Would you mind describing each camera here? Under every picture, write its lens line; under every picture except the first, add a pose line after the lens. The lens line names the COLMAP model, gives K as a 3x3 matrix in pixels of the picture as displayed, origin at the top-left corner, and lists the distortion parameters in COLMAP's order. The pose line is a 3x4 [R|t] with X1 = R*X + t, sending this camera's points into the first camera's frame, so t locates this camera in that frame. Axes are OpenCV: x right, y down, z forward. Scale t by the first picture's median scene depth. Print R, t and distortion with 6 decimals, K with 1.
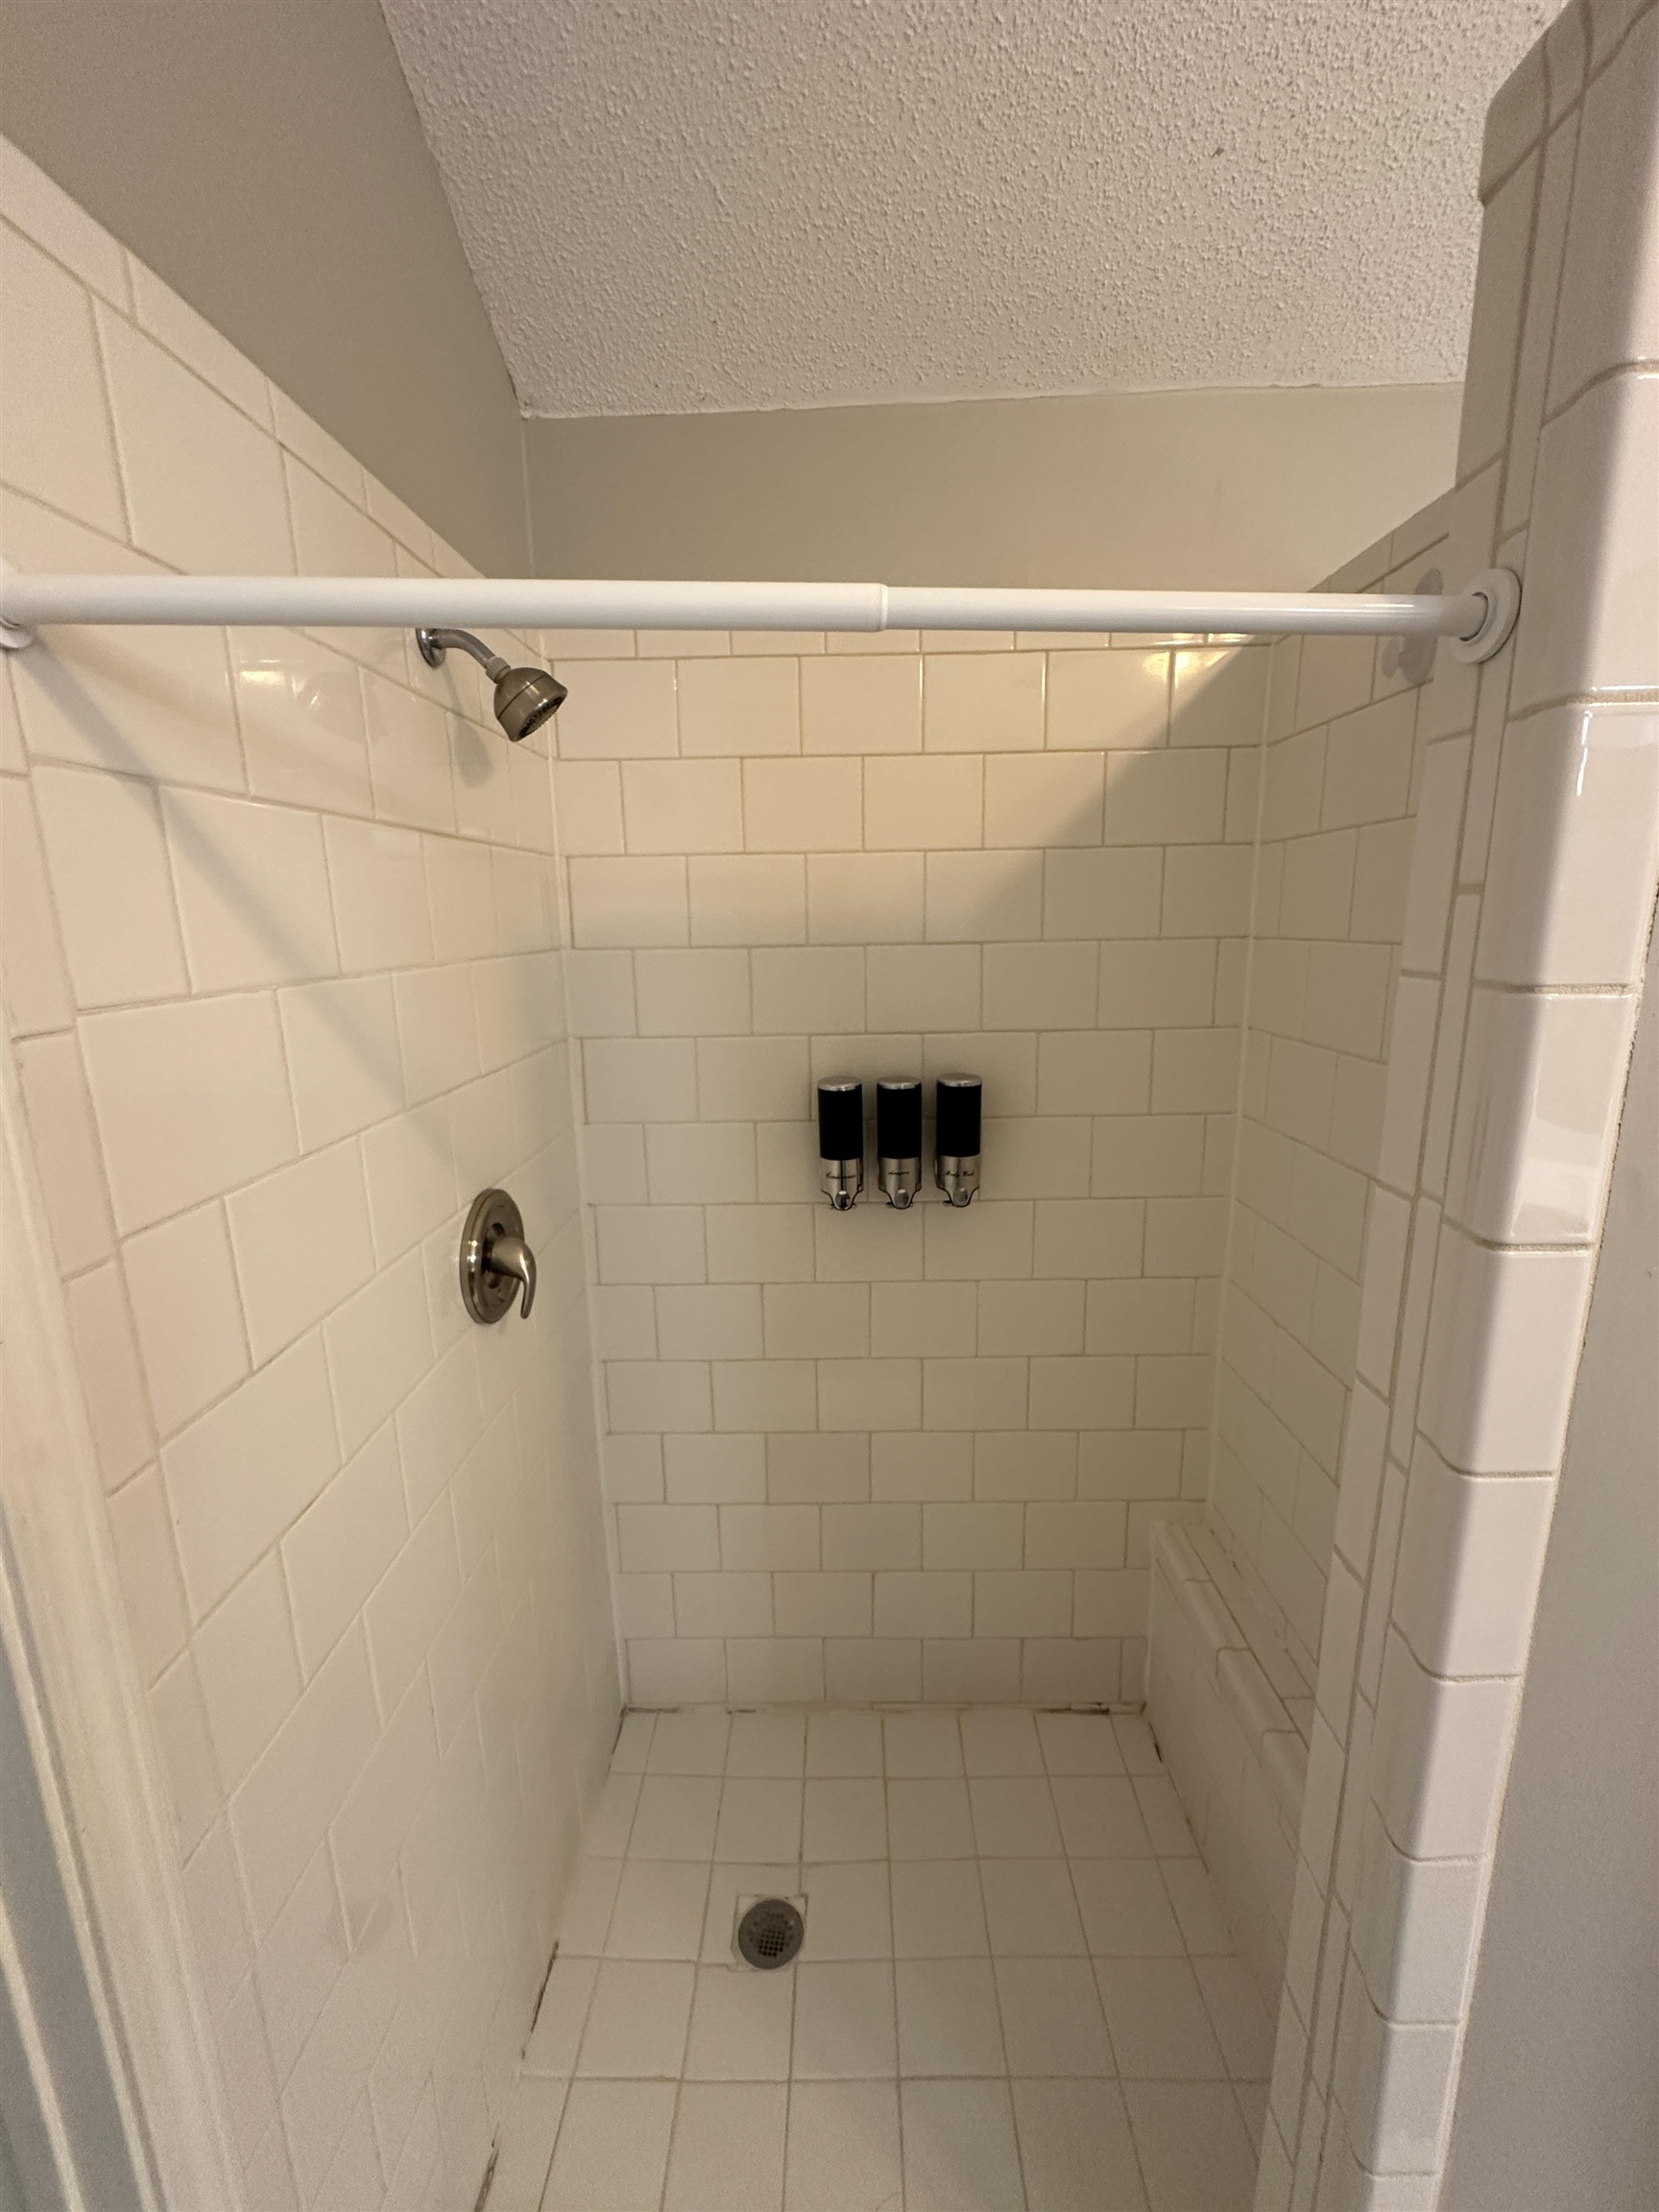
lens RADIAL K [[888.0, 0, 828.8], [0, 888.0, 1103.4], [0, 0, 1]] dist [-0.003464, 0.000469]
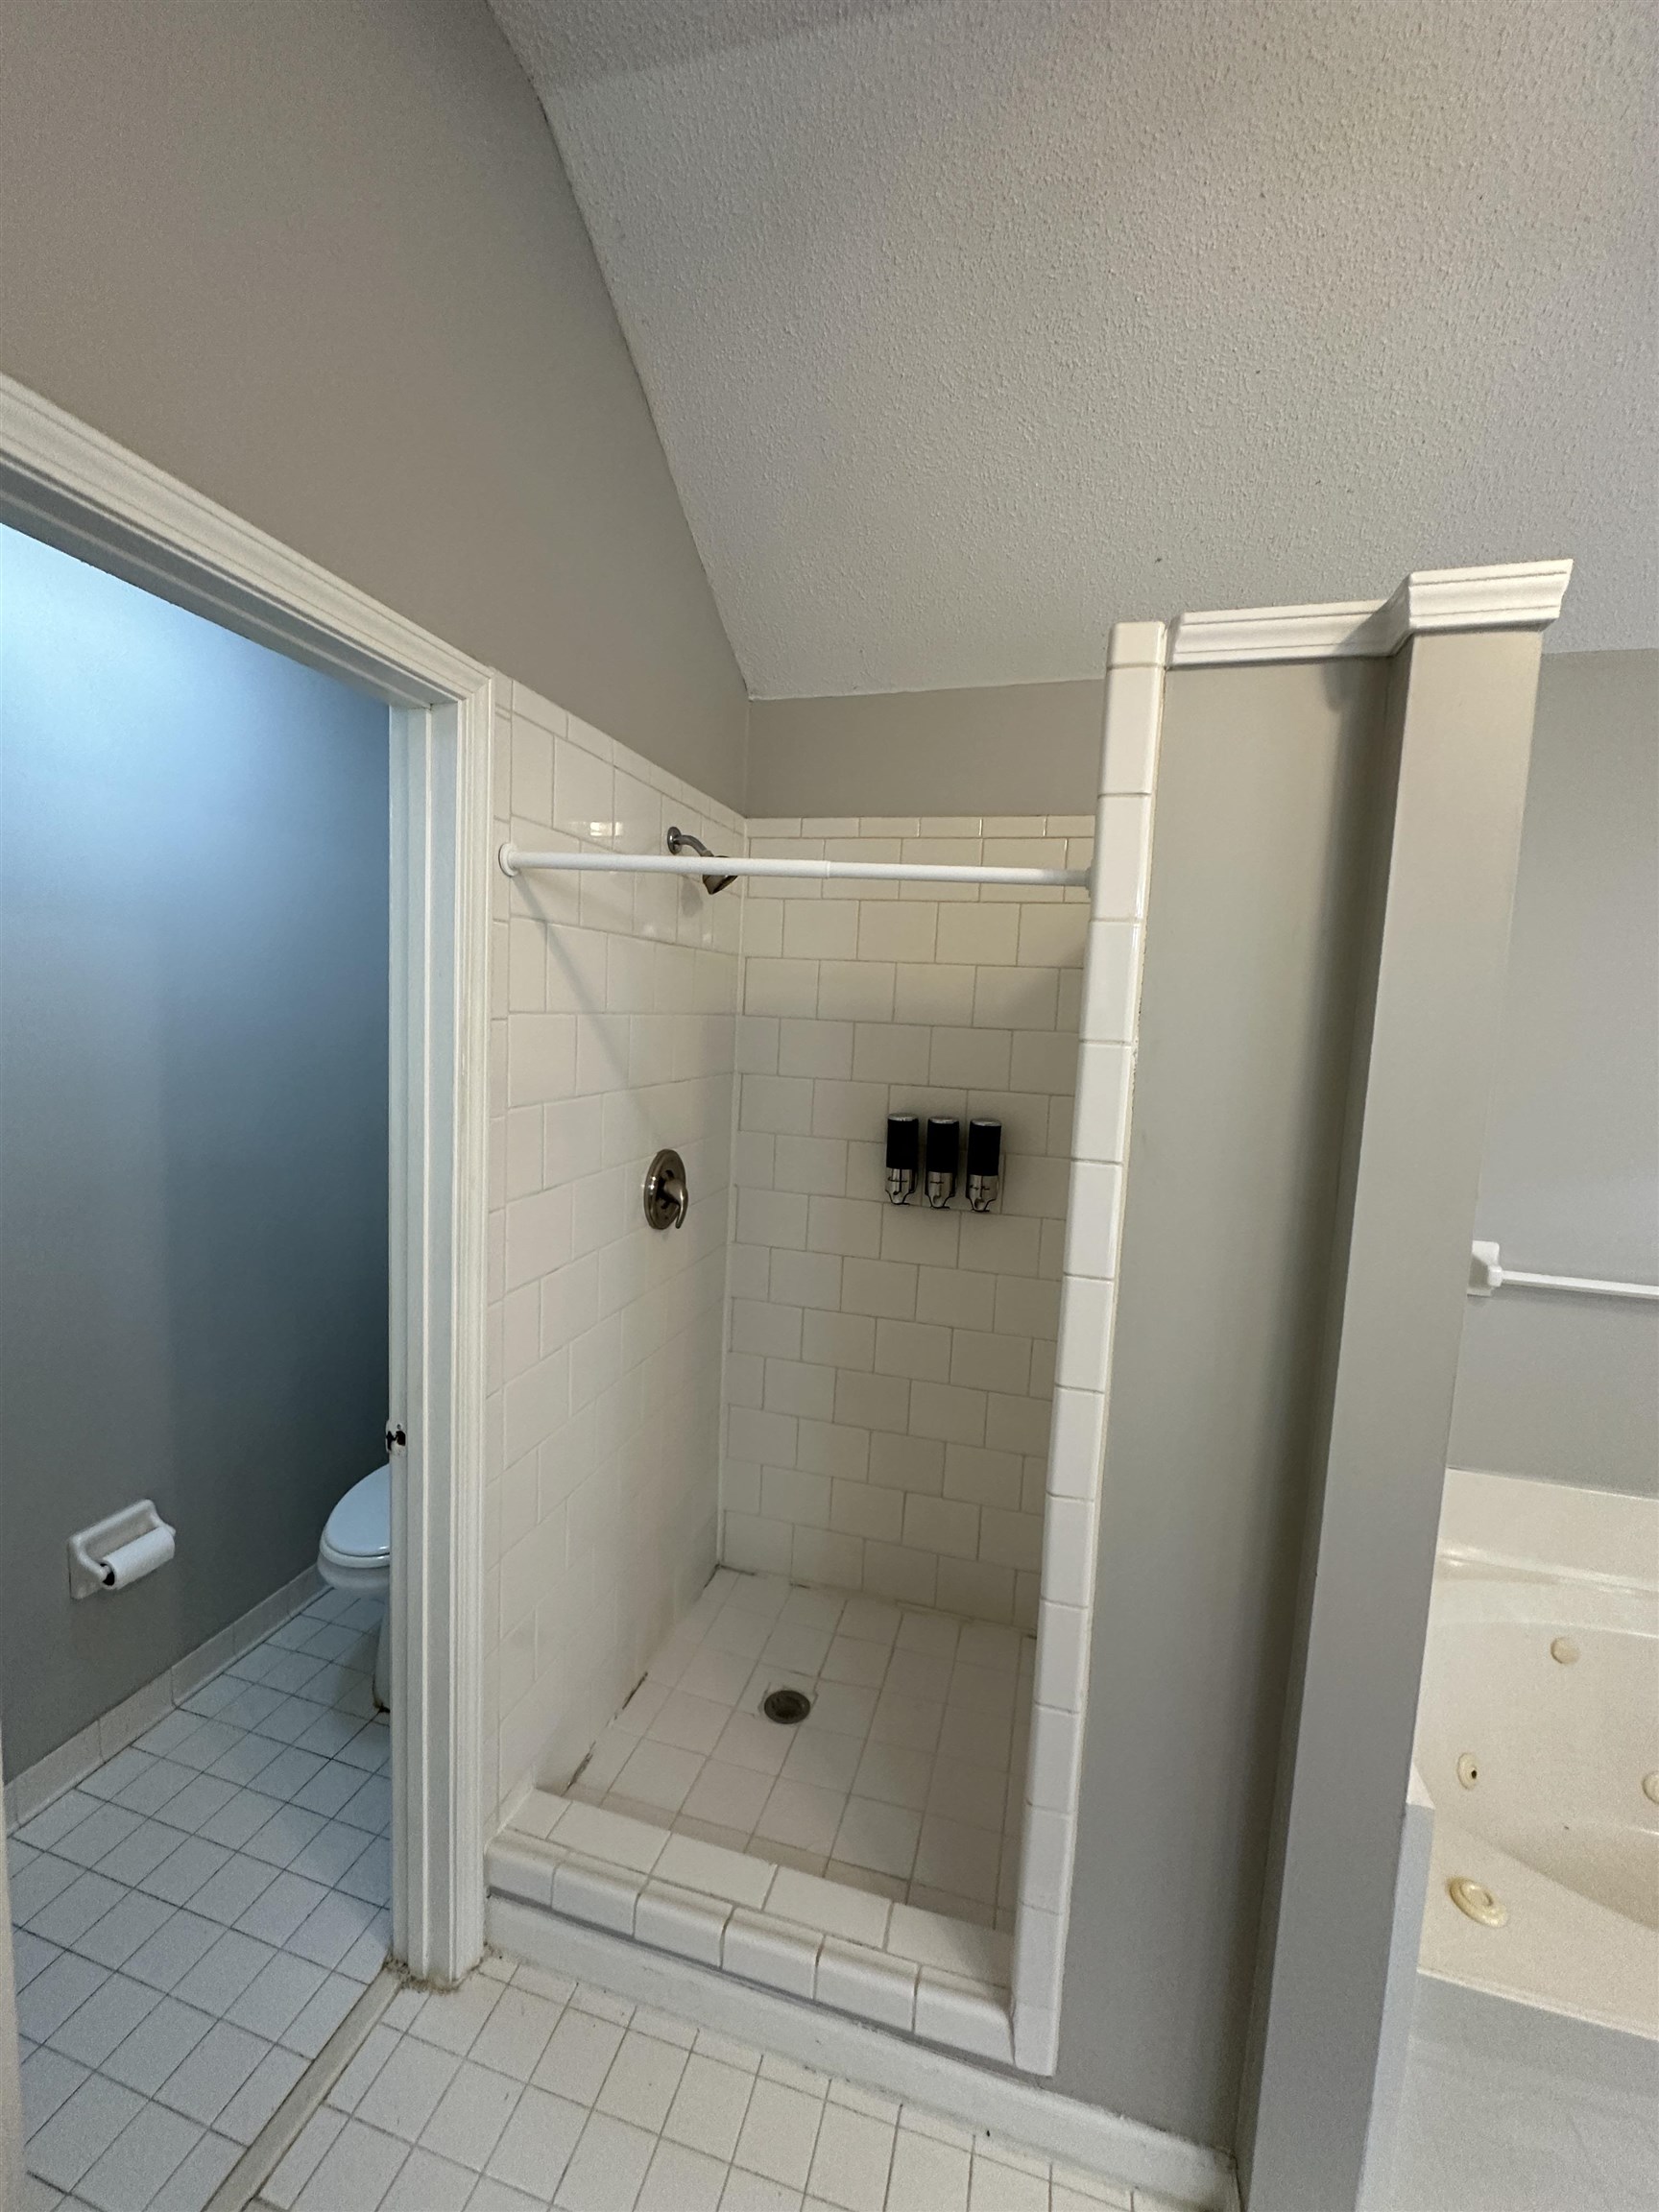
lens RADIAL K [[883.5, 0, 835.4], [0, 883.5, 1096.0], [0, 0, 1]] dist [0.000171, 0.000015]
pose [[0.968877, 0.085250, -0.232399, 0.253771], [-0.111427, 0.988532, -0.101920, 0.111507], [0.221046, 0.124644, 0.967266, -0.465963]]
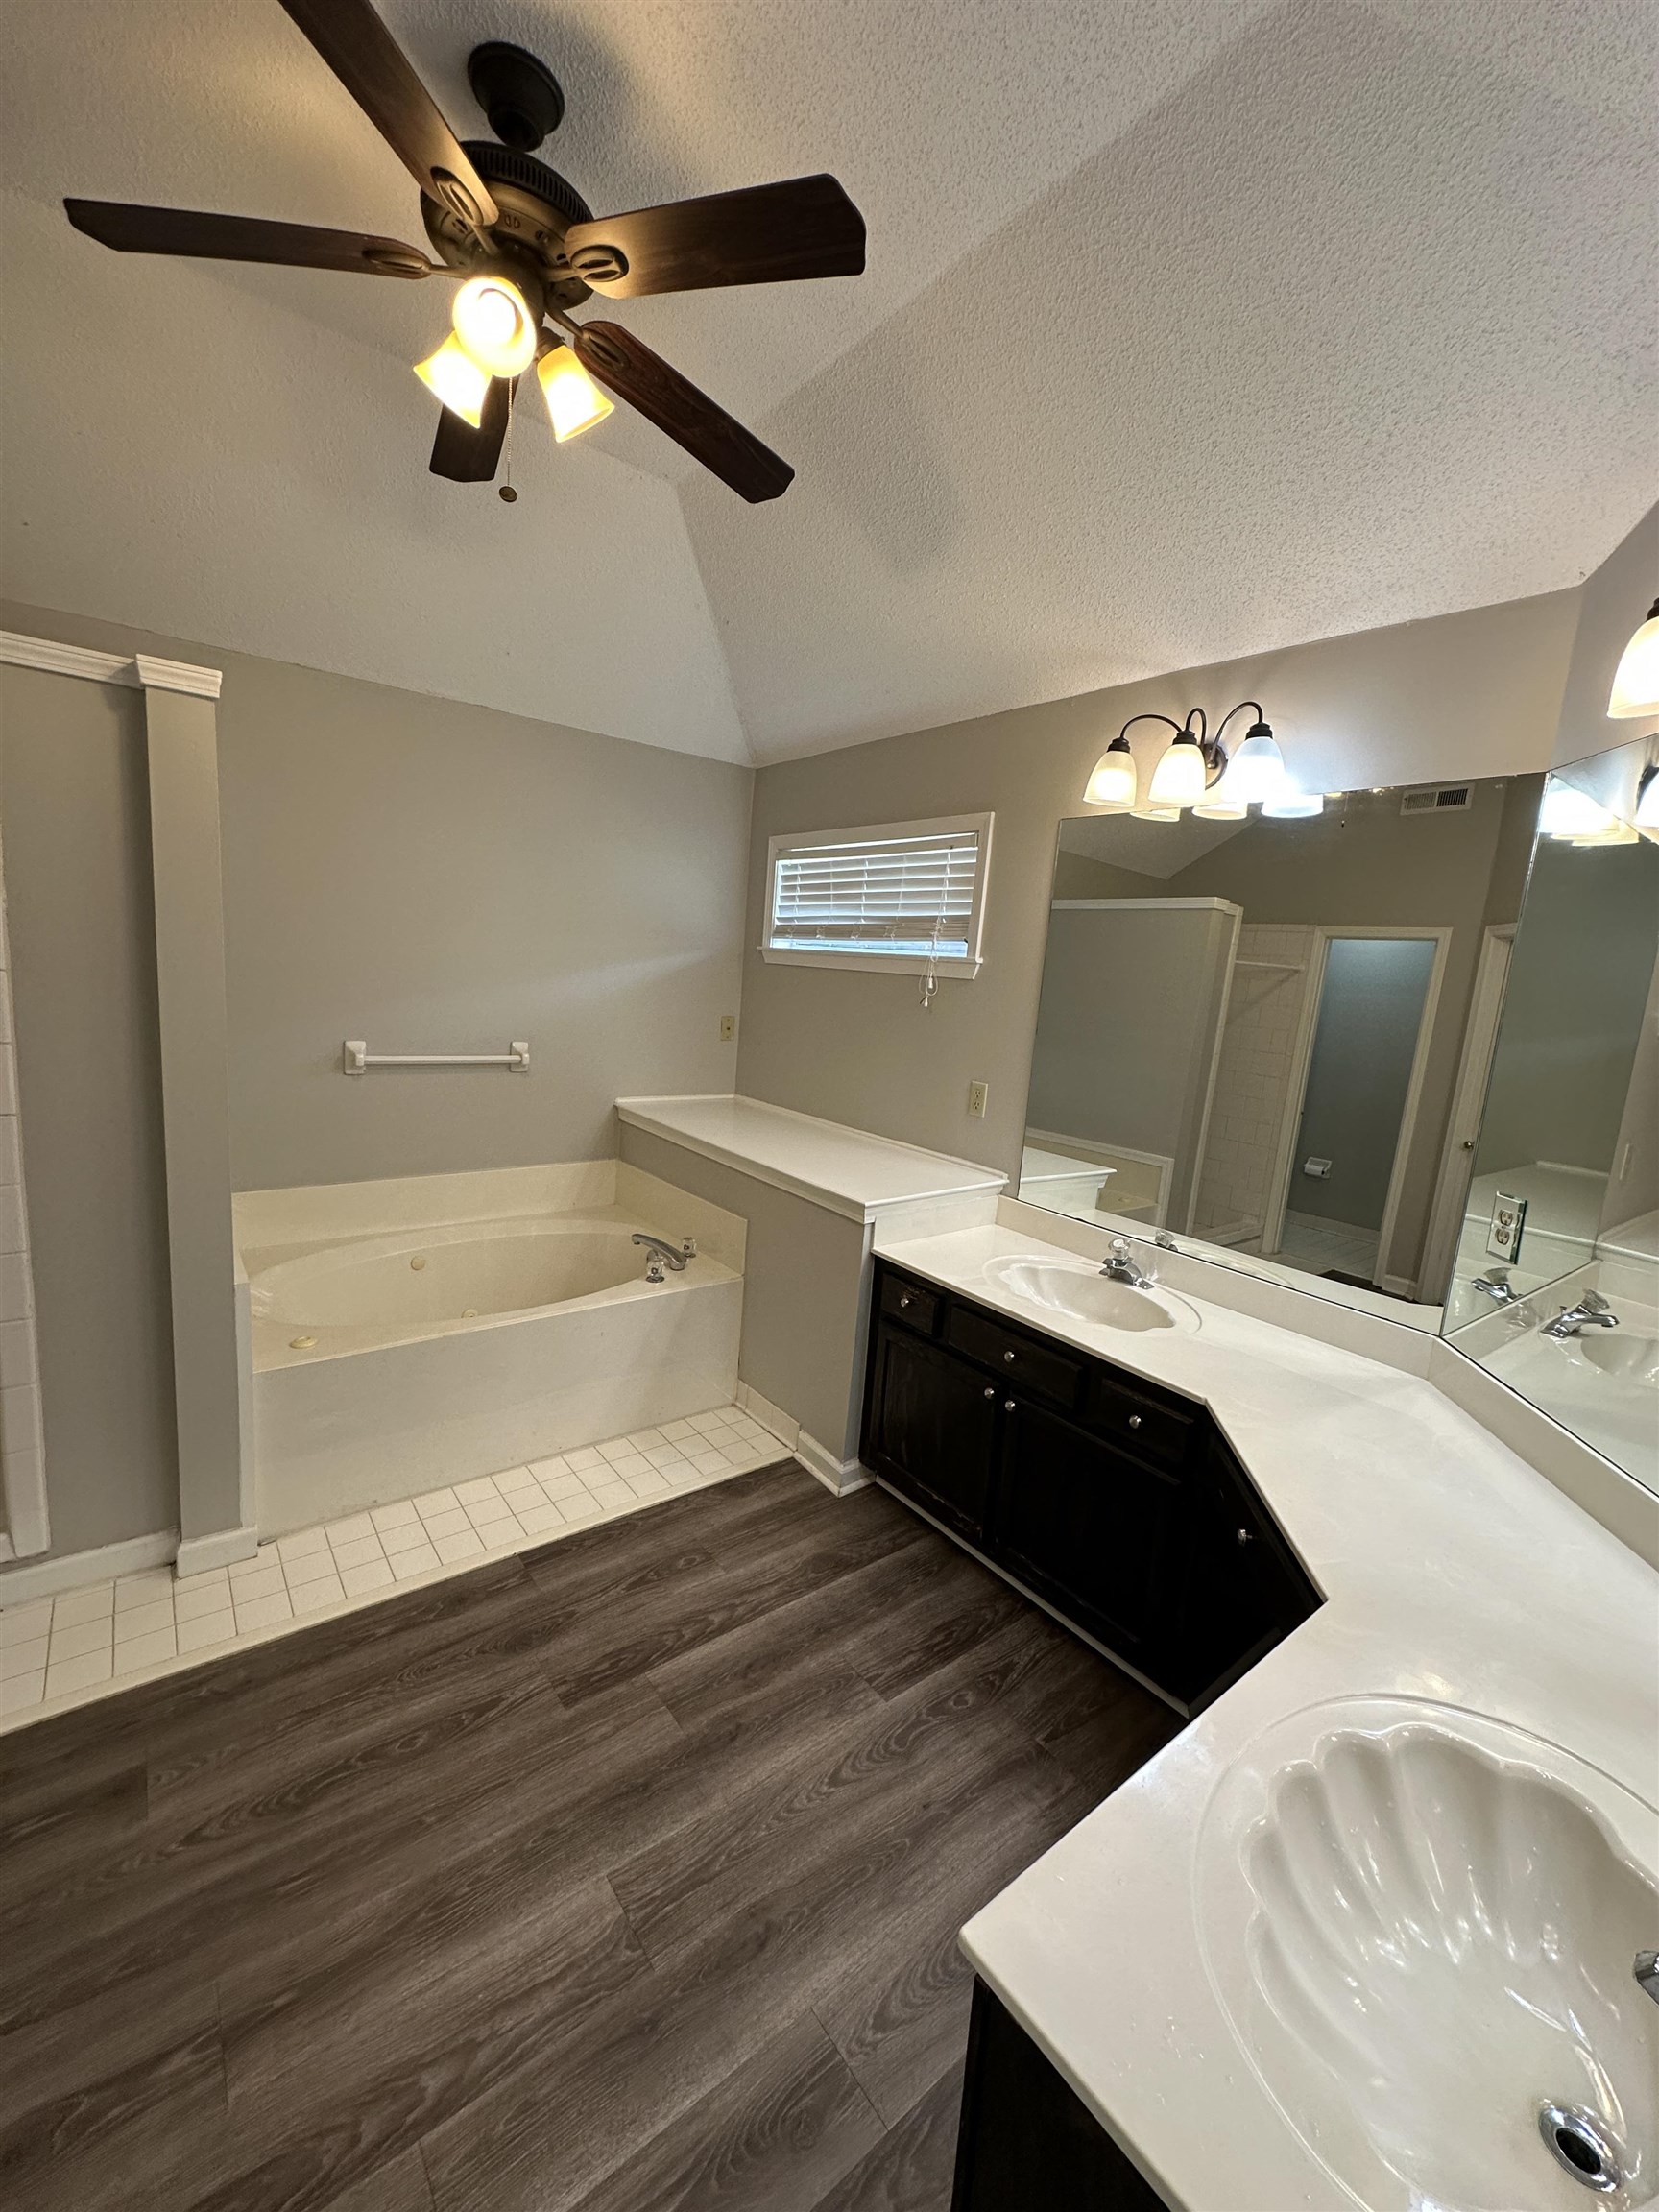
lens RADIAL K [[883.5, 0, 835.4], [0, 883.5, 1096.0], [0, 0, 1]] dist [0.000171, 0.000015]
pose [[0.764050, -0.025638, 0.644647, 0.560097], [0.048688, 0.998652, -0.017989, 0.522098], [-0.643317, 0.045131, 0.764268, -2.231108]]
